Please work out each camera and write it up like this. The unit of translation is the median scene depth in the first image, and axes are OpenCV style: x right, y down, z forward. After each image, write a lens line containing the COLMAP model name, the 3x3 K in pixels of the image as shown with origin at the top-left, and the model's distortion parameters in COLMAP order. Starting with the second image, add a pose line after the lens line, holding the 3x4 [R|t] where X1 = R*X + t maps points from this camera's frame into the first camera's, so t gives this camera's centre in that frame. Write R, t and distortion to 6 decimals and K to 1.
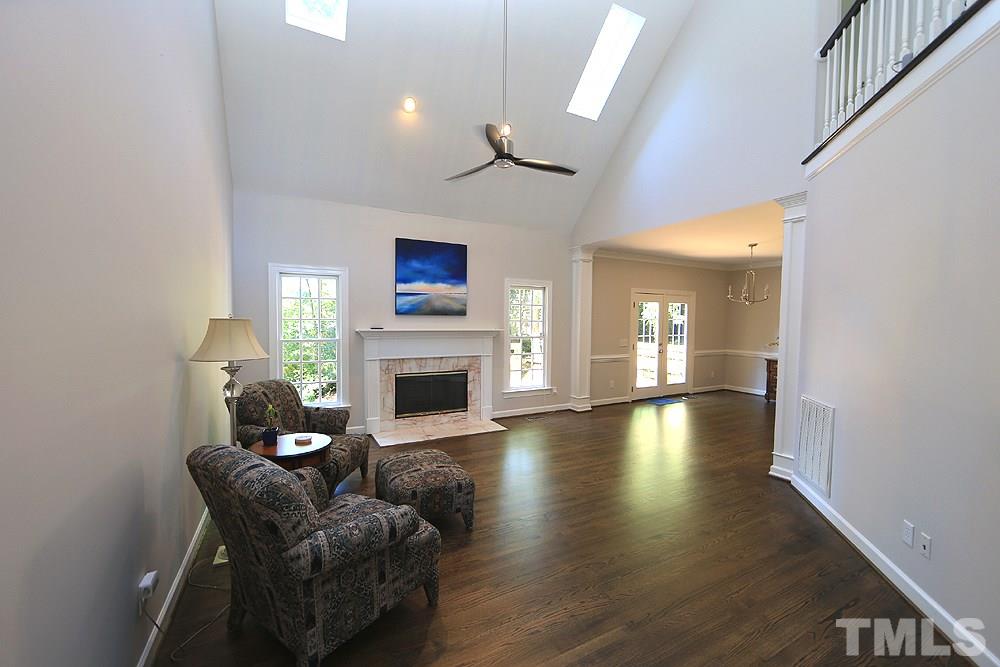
lens RADIAL K [[392.8, 0, 501.4], [0, 392.8, 330.6], [0, 0, 1]] dist [-0.000927, 0.000123]
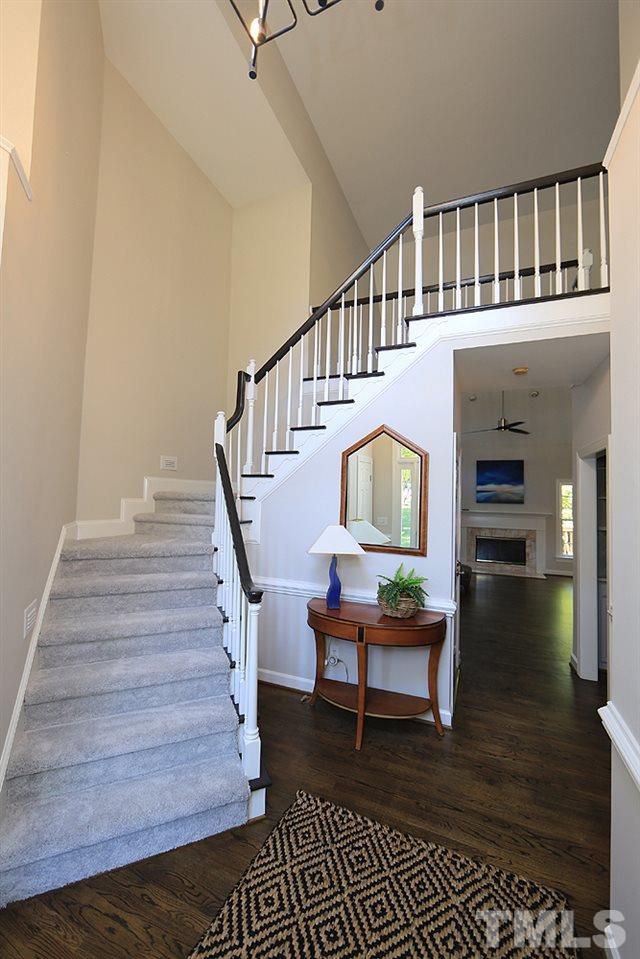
lens RADIAL K [[376.7, 0, 323.0], [0, 376.7, 475.5], [0, 0, 1]] dist [-0.000927, 0.000123]
pose [[0.629911, -0.036630, -0.775803, 0.597627], [-0.044089, 0.995590, -0.082805, 0.009268], [0.775415, 0.086364, 0.625518, -0.609331]]
